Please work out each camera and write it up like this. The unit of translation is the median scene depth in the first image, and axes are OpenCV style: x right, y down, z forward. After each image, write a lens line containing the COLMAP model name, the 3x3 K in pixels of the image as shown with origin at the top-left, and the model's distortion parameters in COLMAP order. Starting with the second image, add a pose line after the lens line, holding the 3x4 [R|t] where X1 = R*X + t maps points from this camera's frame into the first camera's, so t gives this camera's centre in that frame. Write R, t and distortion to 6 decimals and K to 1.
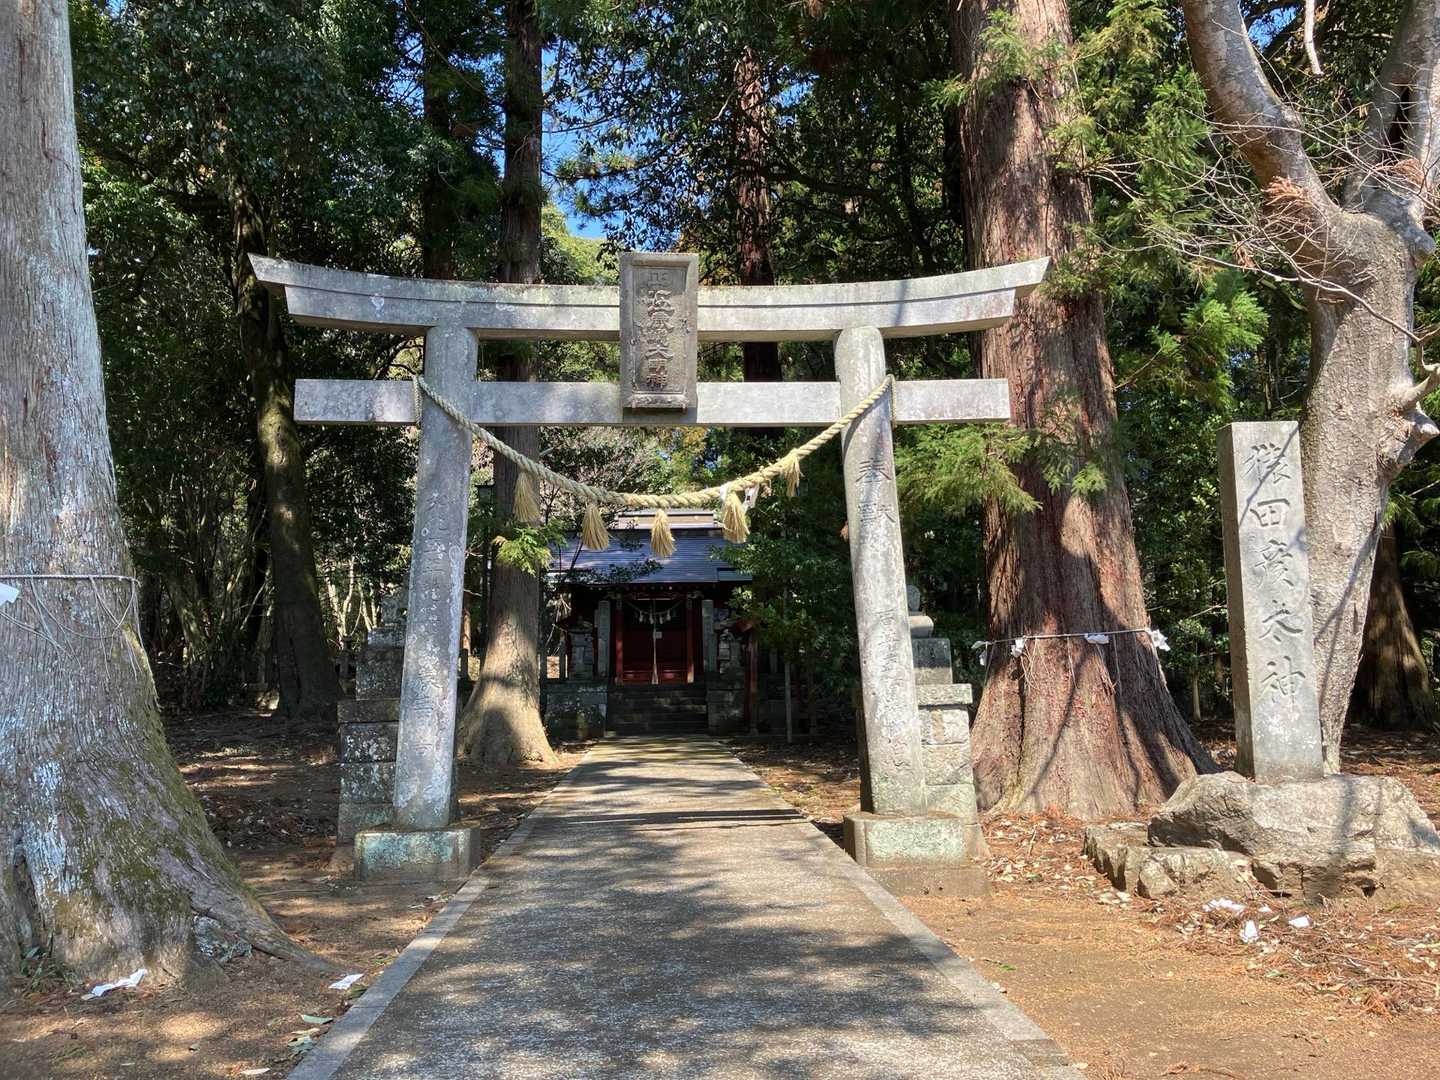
lens RADIAL K [[1057.4, 0, 720.0], [0, 1057.4, 540.0], [0, 0, 1]] dist [0.072635, -0.058727]
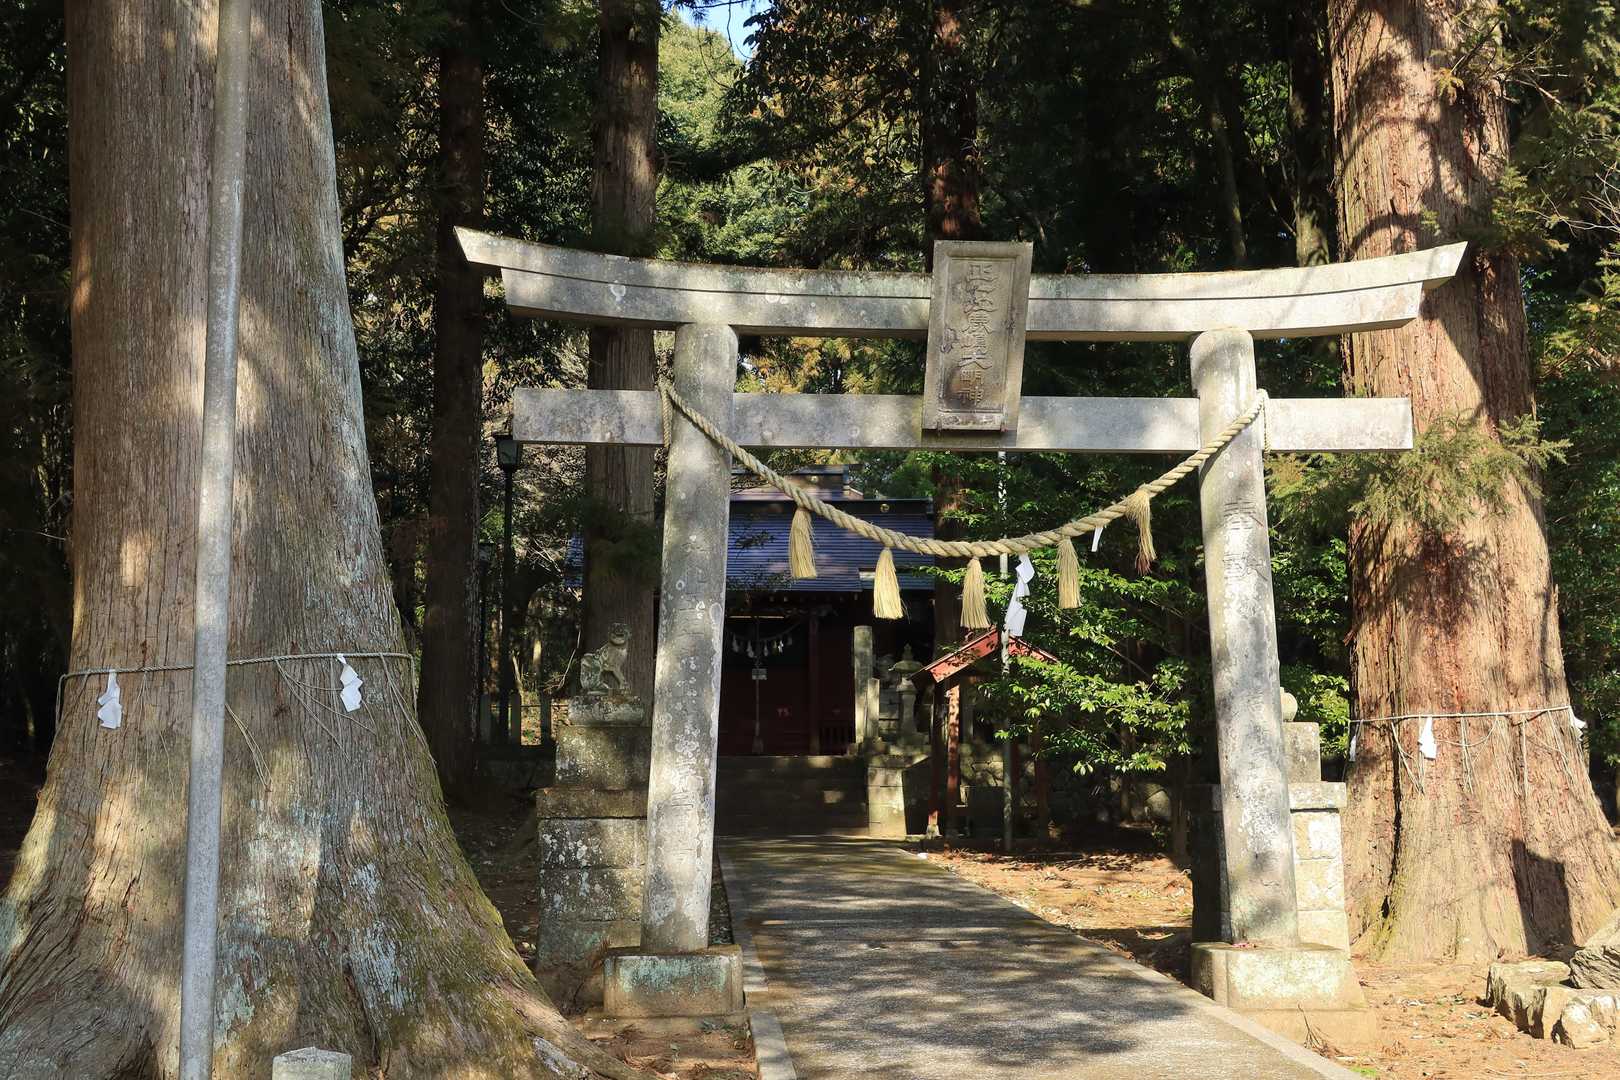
lens RADIAL K [[1836.0, 0, 810.0], [0, 1836.0, 540.0], [0, 0, 1]] dist [0.003004, -0.032638]
pose [[0.999824, 0.018746, 0.000960, -0.176396], [-0.018765, 0.999445, 0.027539, -0.078519], [-0.000443, -0.027552, 0.999620, -0.364150]]
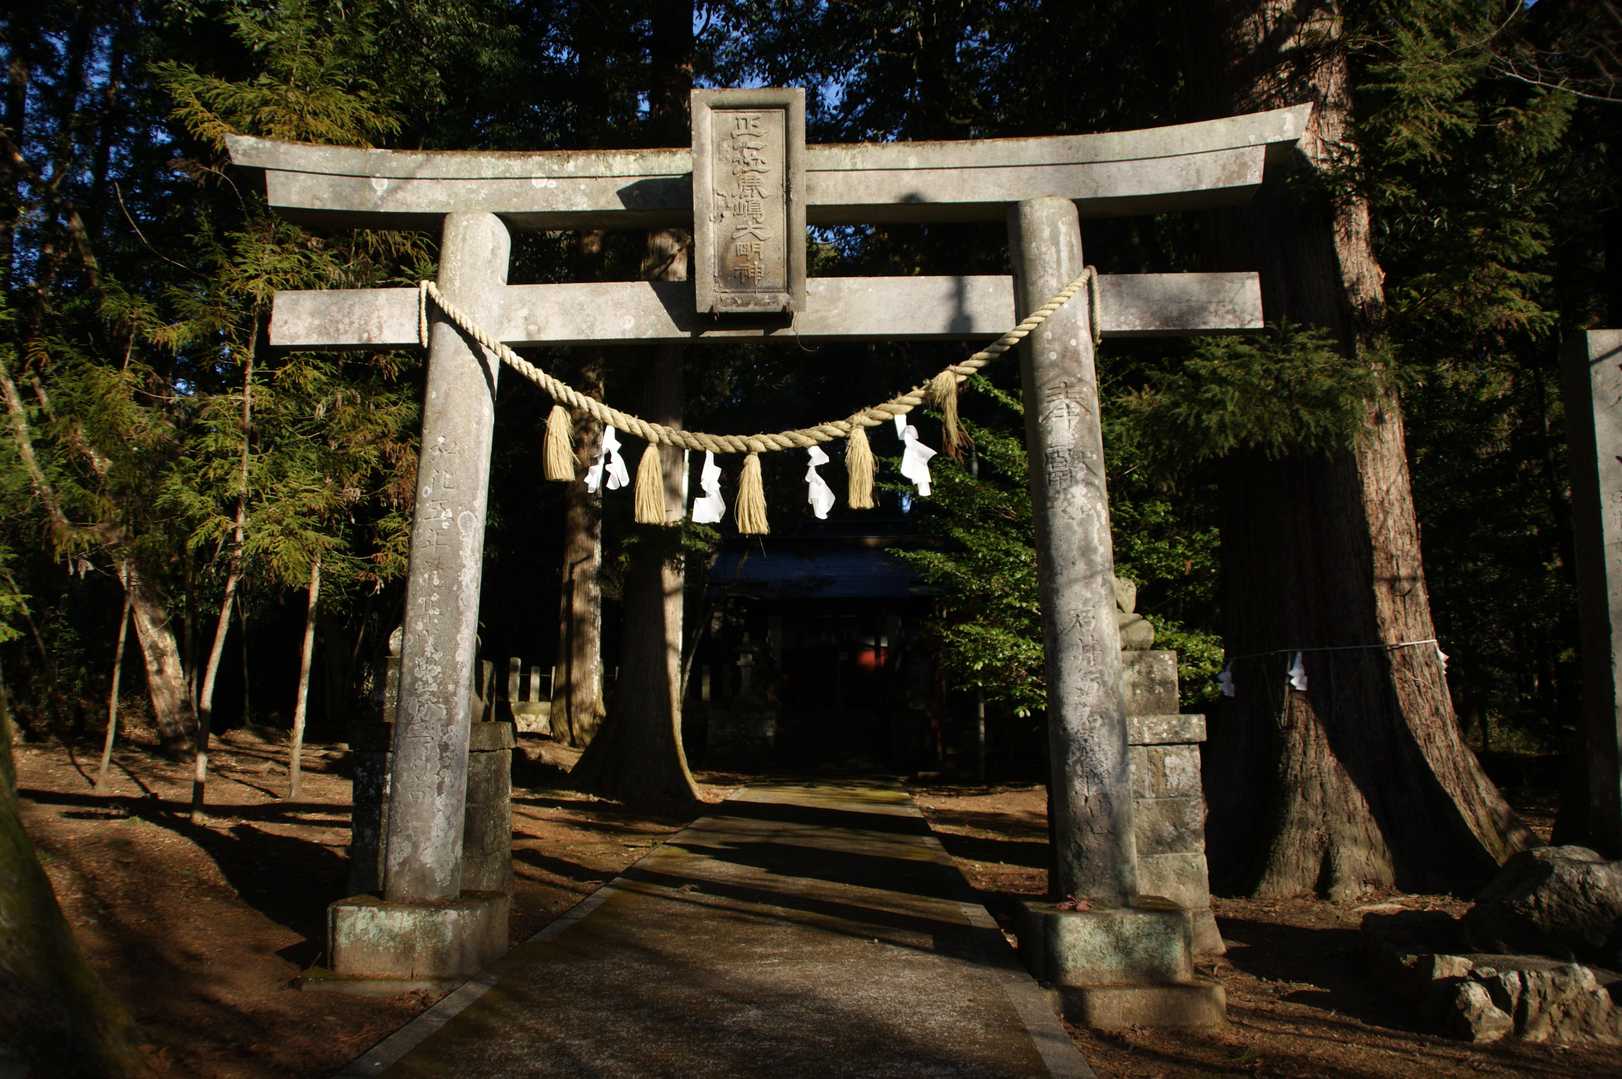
lens RADIAL K [[1159.0, 0, 811.0], [0, 1159.0, 539.5], [0, 0, 1]] dist [-0.119312, 0.003859]
pose [[0.995861, 0.000786, -0.090883, 0.048840], [-0.001693, 0.999949, -0.009907, 0.030969], [0.090870, 0.010020, 0.995812, 0.249500]]
